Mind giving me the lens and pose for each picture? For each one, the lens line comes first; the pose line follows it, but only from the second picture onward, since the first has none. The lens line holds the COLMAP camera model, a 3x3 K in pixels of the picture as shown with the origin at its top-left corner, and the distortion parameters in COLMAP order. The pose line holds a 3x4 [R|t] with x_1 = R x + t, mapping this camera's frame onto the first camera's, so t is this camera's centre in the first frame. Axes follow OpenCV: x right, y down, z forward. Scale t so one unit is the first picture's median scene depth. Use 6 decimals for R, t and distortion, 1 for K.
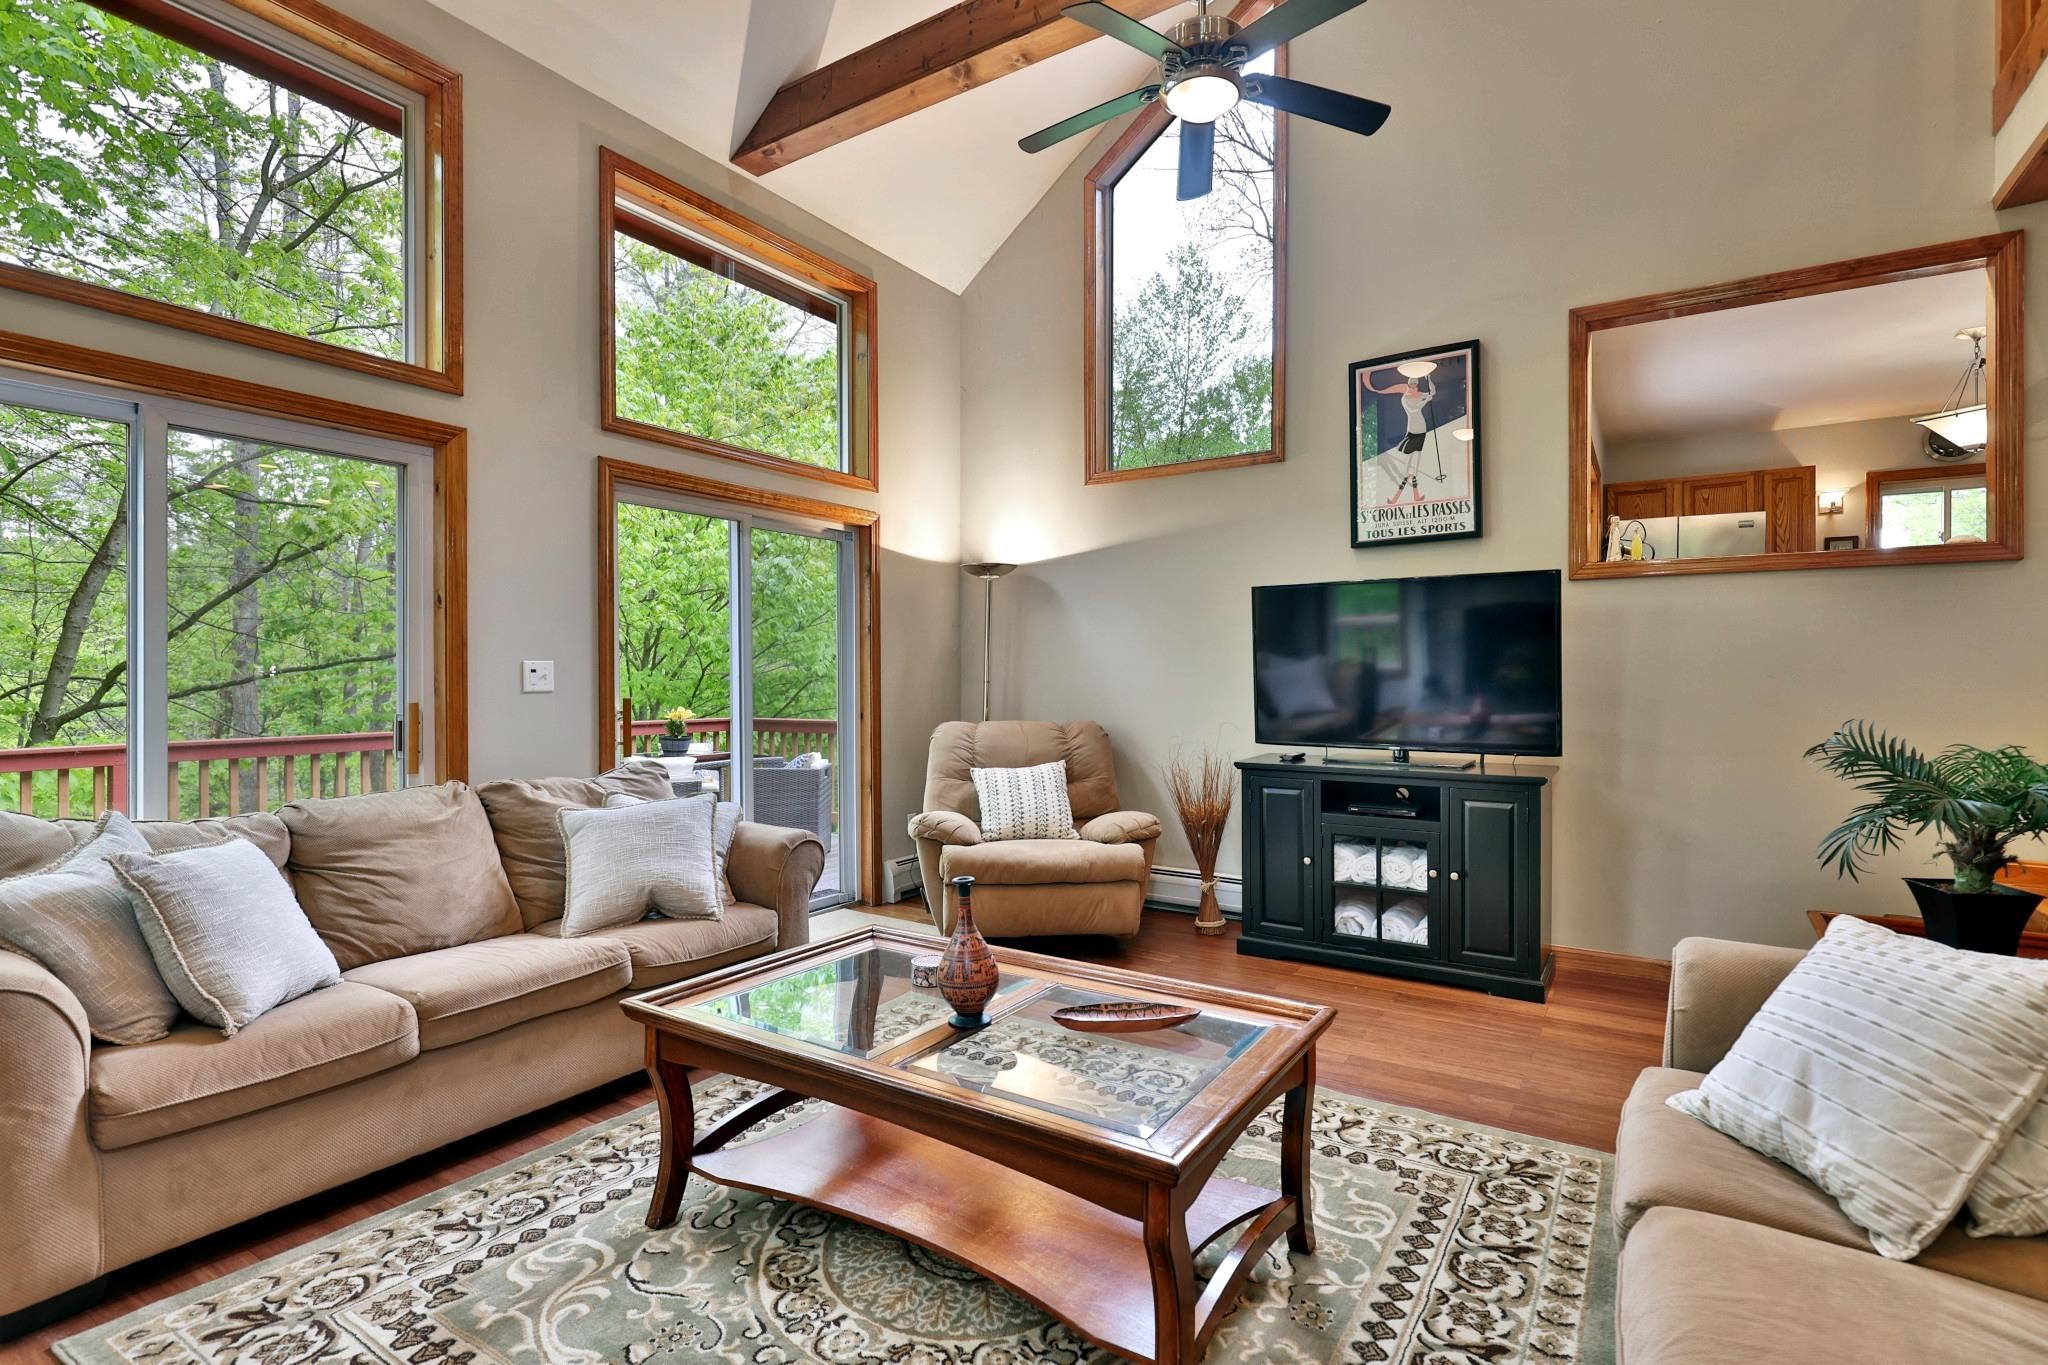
lens RADIAL K [[978.6, 0, 1024.0], [0, 978.6, 682.5], [0, 0, 1]] dist [0.000967, -0.000282]
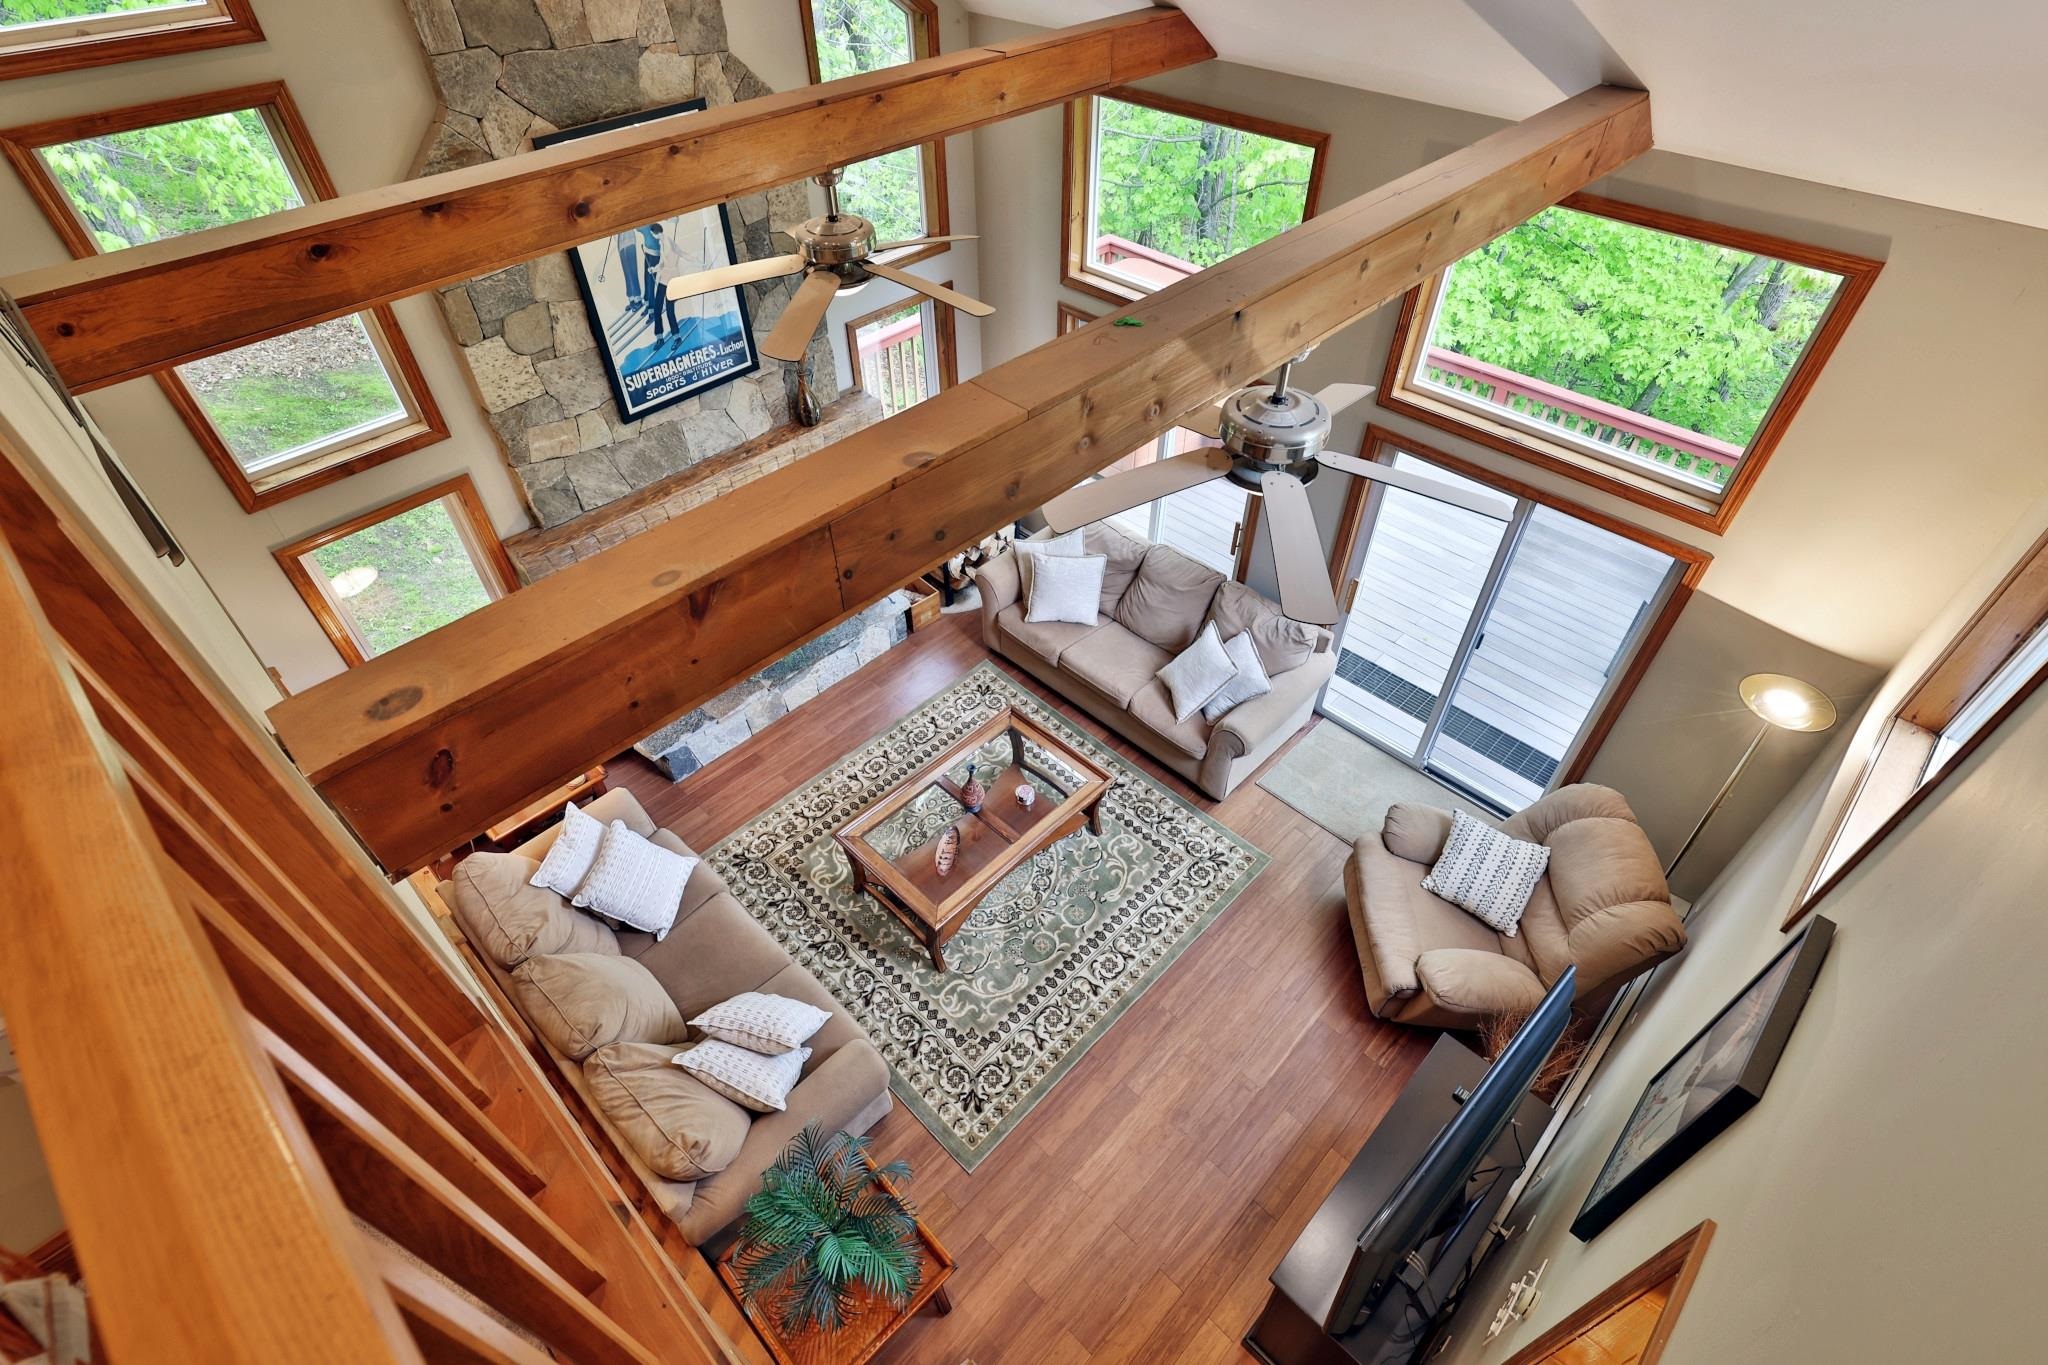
lens RADIAL K [[978.6, 0, 1024.0], [0, 978.6, 682.5], [0, 0, 1]] dist [0.000967, -0.000282]
pose [[-0.198258, 0.682021, -0.703947, 1.409247], [0.001273, 0.718382, 0.695648, -1.558750], [0.980149, 0.137021, -0.143293, 1.388591]]
